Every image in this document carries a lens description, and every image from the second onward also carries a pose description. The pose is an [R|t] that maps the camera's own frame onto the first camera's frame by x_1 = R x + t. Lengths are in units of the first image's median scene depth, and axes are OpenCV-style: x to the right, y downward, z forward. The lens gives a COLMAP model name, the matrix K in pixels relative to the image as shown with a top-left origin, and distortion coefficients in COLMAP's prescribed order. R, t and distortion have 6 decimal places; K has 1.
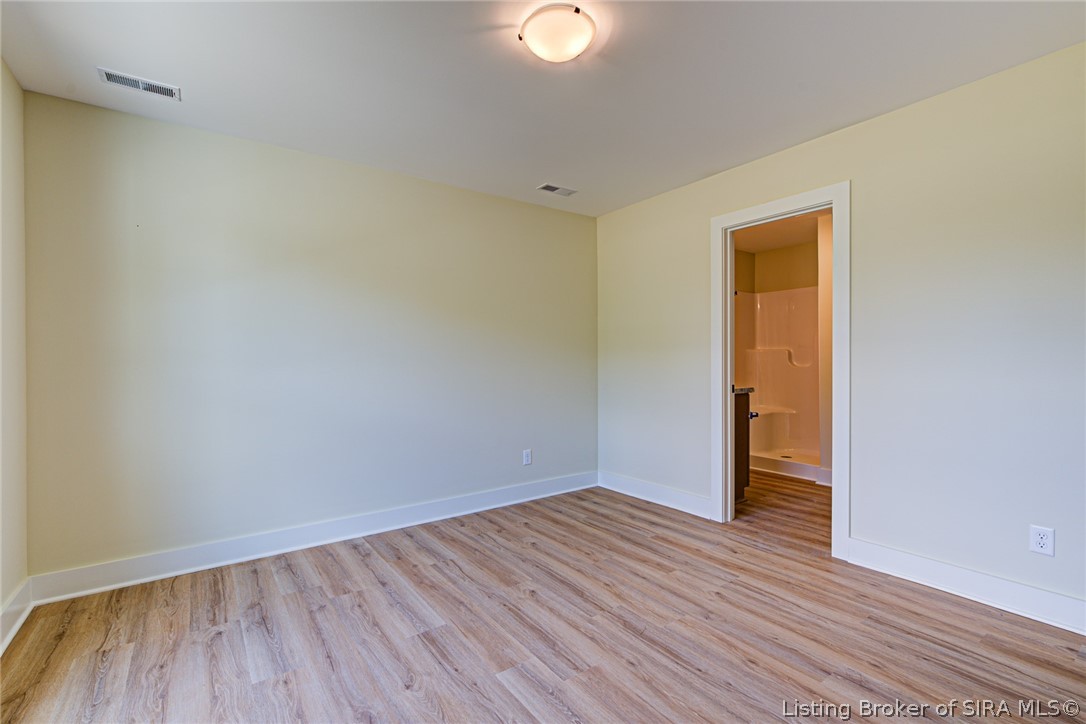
lens RADIAL K [[479.1, 0, 545.1], [0, 479.1, 362.8], [0, 0, 1]] dist [0.000488, 0.000945]
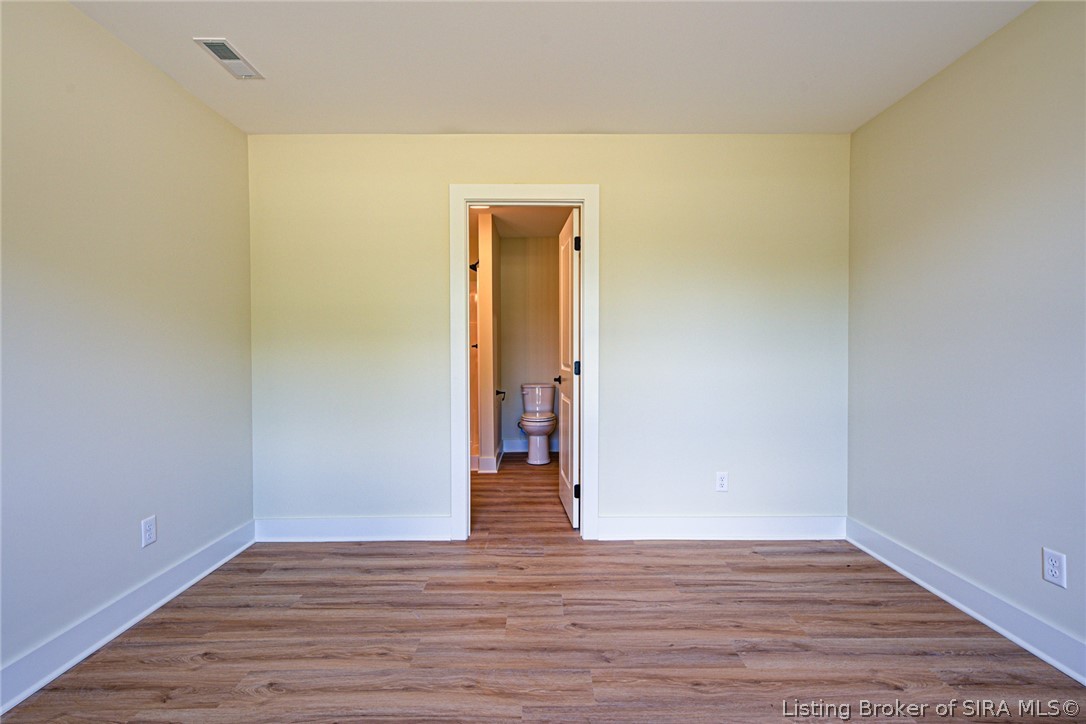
lens RADIAL K [[479.1, 0, 545.1], [0, 479.1, 362.8], [0, 0, 1]] dist [0.000488, 0.000945]
pose [[0.587816, -0.012582, 0.808897, -0.281961], [0.003719, 0.999911, 0.012851, 0.002115], [-0.808986, -0.004546, 0.587810, 0.428945]]
